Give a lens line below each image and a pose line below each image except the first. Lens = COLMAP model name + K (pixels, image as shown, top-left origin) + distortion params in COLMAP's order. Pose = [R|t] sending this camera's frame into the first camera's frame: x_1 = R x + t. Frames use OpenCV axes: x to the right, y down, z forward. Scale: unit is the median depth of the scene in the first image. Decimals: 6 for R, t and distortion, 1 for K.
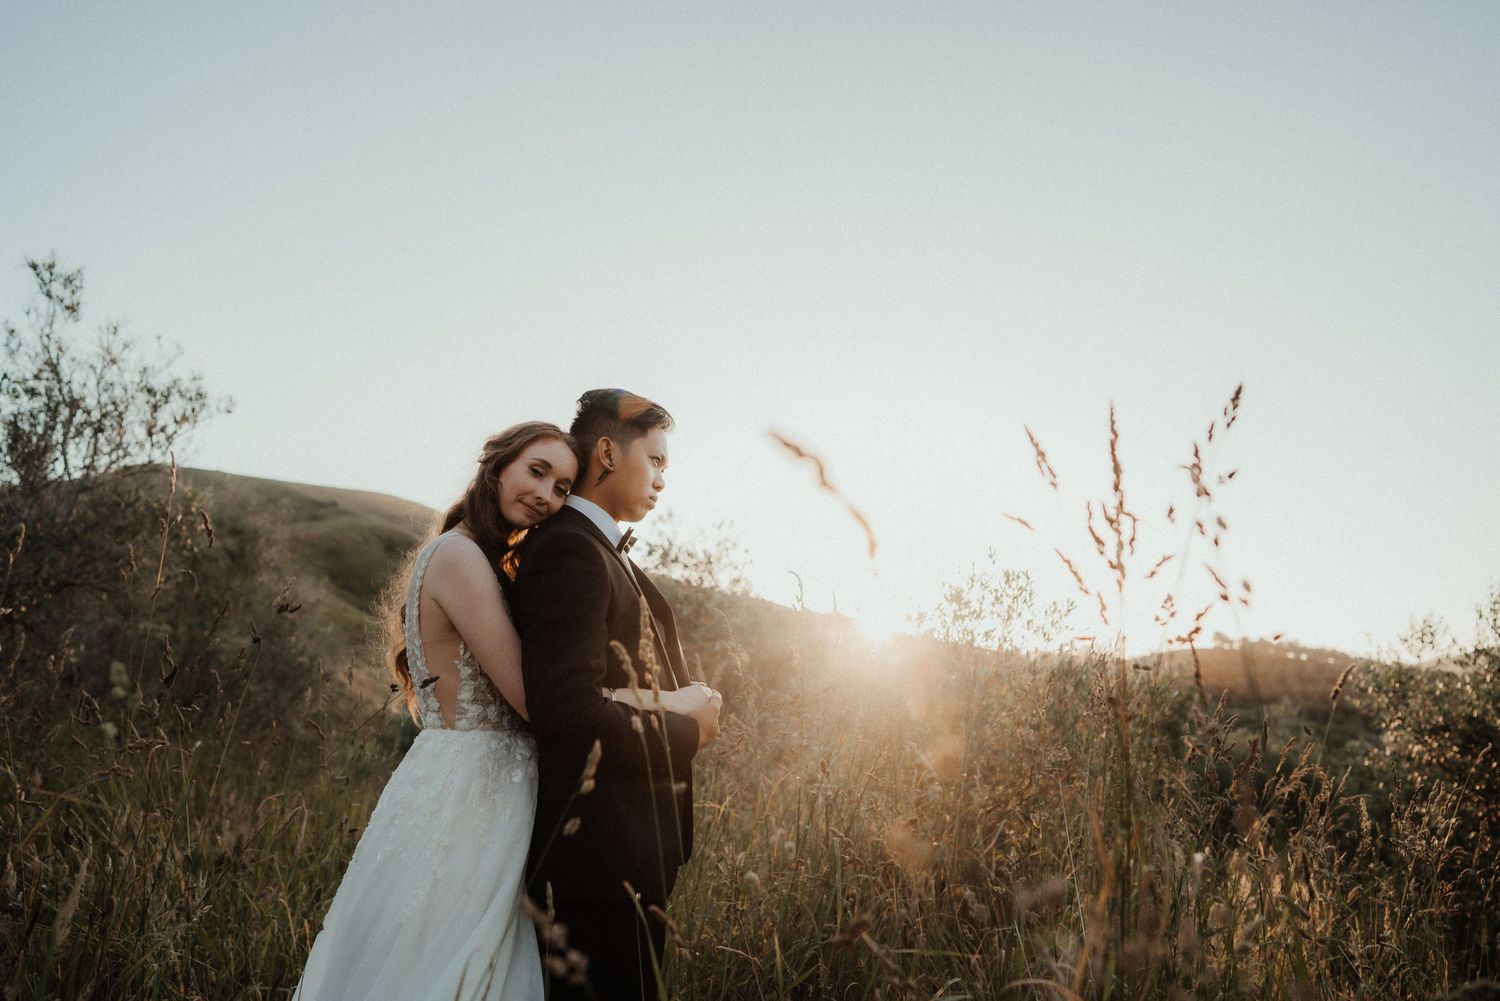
lens RADIAL K [[1002.3, 0, 754.0], [0, 1002.3, 494.5], [0, 0, 1]] dist [-0.049140, 0.063131]
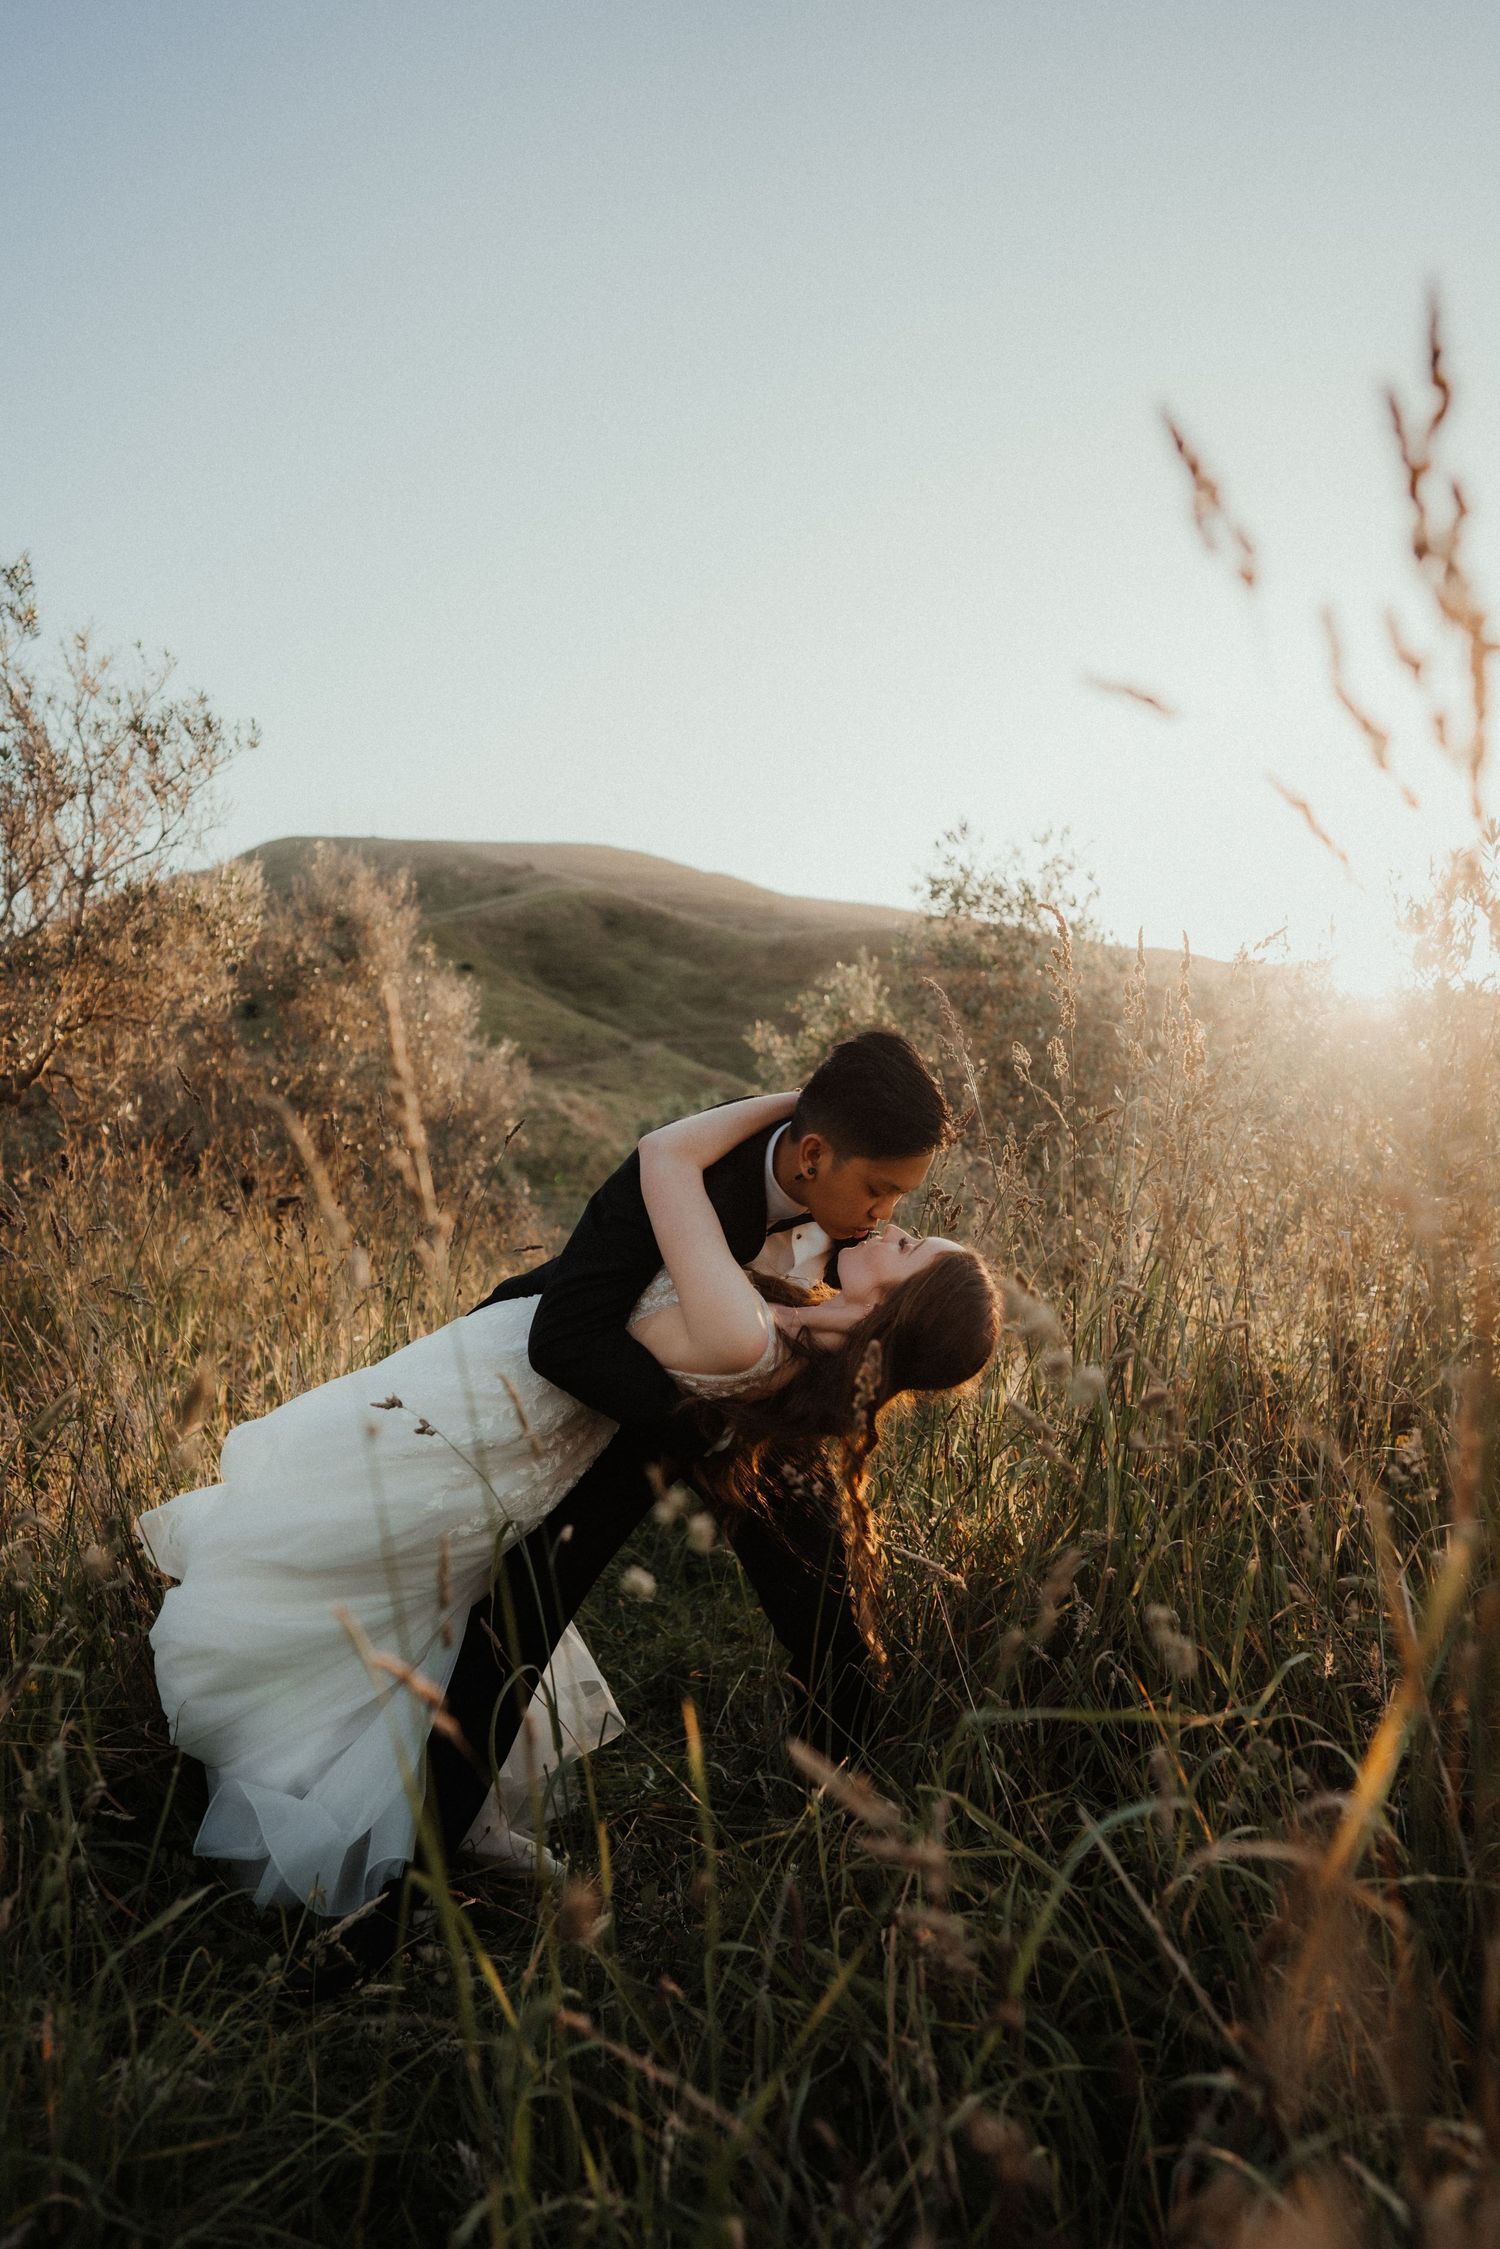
lens RADIAL K [[1502.8, 0, 750.0], [0, 1502.8, 1124.5], [0, 0, 1]] dist [-0.049140, 0.063131]
pose [[0.962308, -0.055703, -0.266197, 0.046008], [0.109575, 0.975251, 0.192040, 0.009582], [0.248912, -0.213970, 0.944595, 0.076766]]
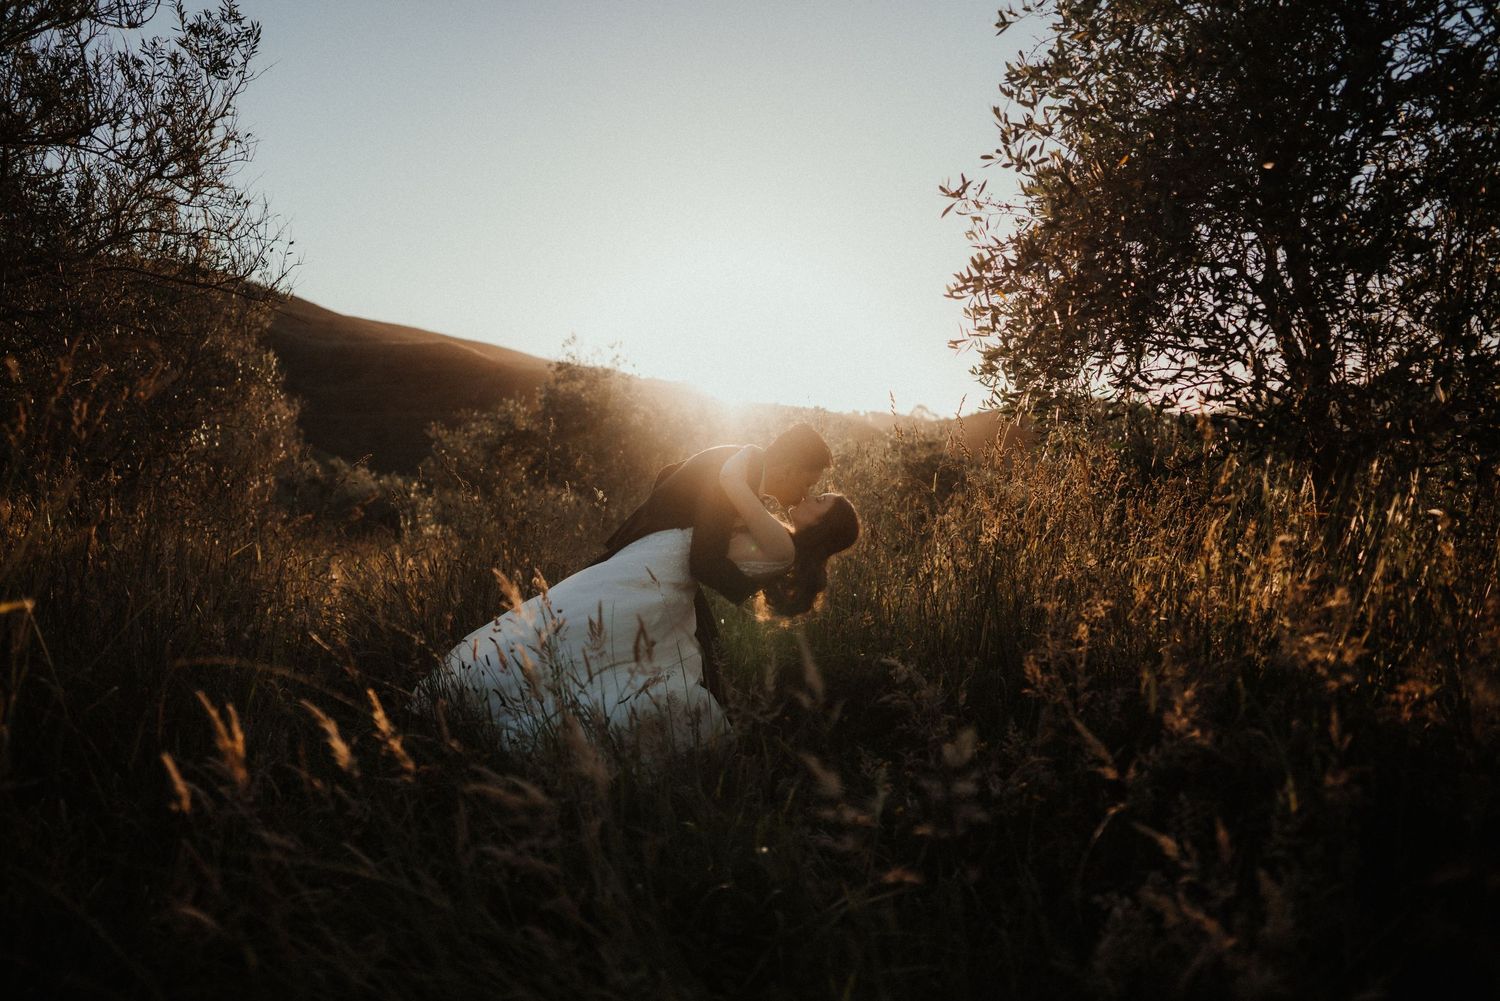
lens RADIAL K [[1002.3, 0, 754.0], [0, 1002.3, 494.5], [0, 0, 1]] dist [-0.049140, 0.063131]
pose [[0.988694, -0.044928, 0.143059, -0.080249], [0.010652, 0.972690, 0.231862, -0.137289], [-0.149569, -0.227717, 0.962172, -0.553606]]
